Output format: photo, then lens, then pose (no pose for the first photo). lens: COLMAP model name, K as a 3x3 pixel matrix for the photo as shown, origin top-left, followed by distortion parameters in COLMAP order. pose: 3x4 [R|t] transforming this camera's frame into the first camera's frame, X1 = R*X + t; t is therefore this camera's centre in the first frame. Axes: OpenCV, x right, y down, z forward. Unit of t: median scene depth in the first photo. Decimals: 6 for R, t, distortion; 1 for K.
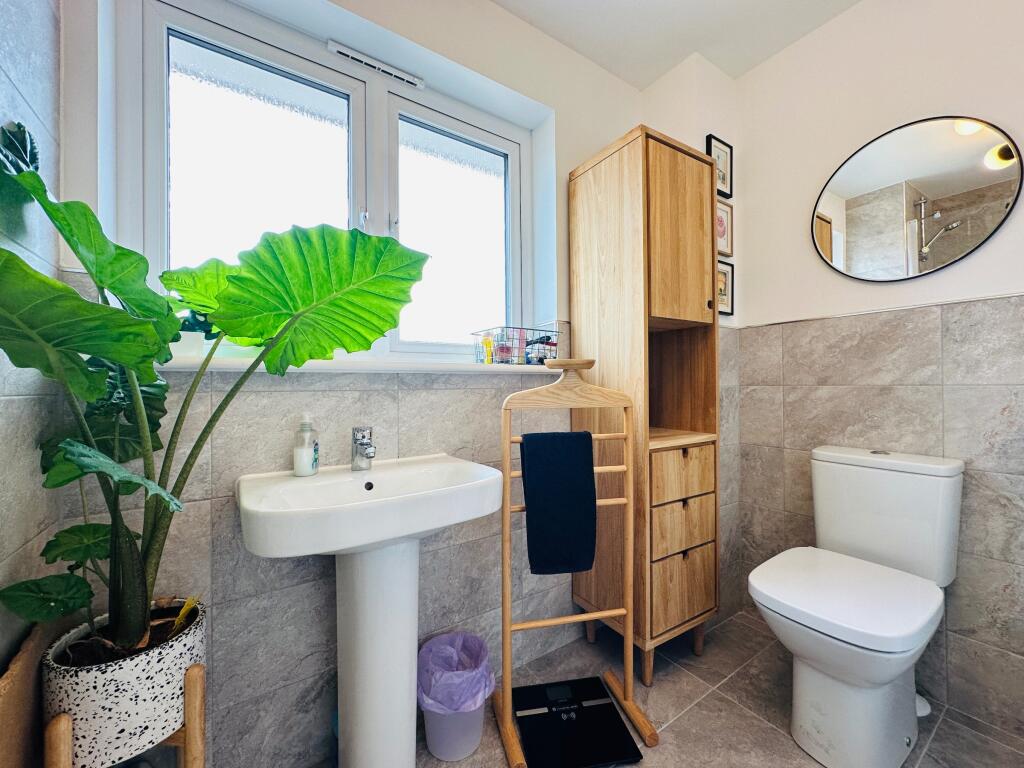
lens RADIAL K [[406.7, 0, 511.7], [0, 406.7, 382.0], [0, 0, 1]] dist [-0.000864, 0.000621]
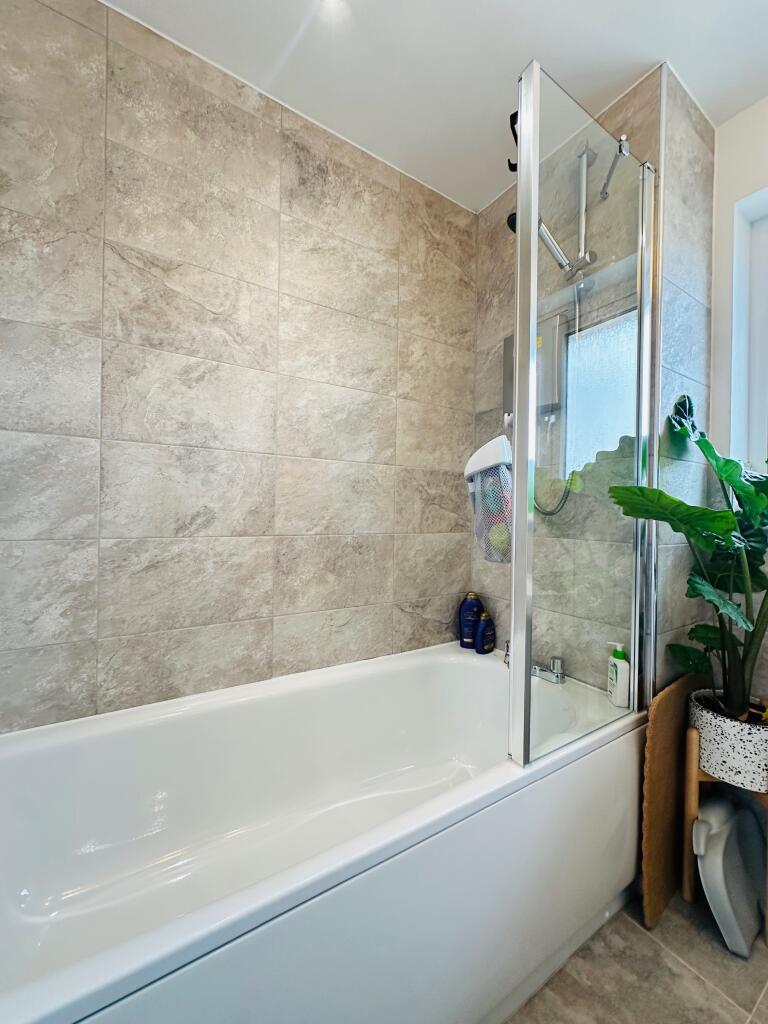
lens RADIAL K [[406.7, 0, 383.7], [0, 406.7, 510.8], [0, 0, 1]] dist [-0.000864, 0.000621]
pose [[-0.020429, 0.004423, -0.999782, 0.633555], [-0.013664, 0.999896, 0.004702, -0.104476], [0.999698, 0.013758, -0.020366, -0.299503]]
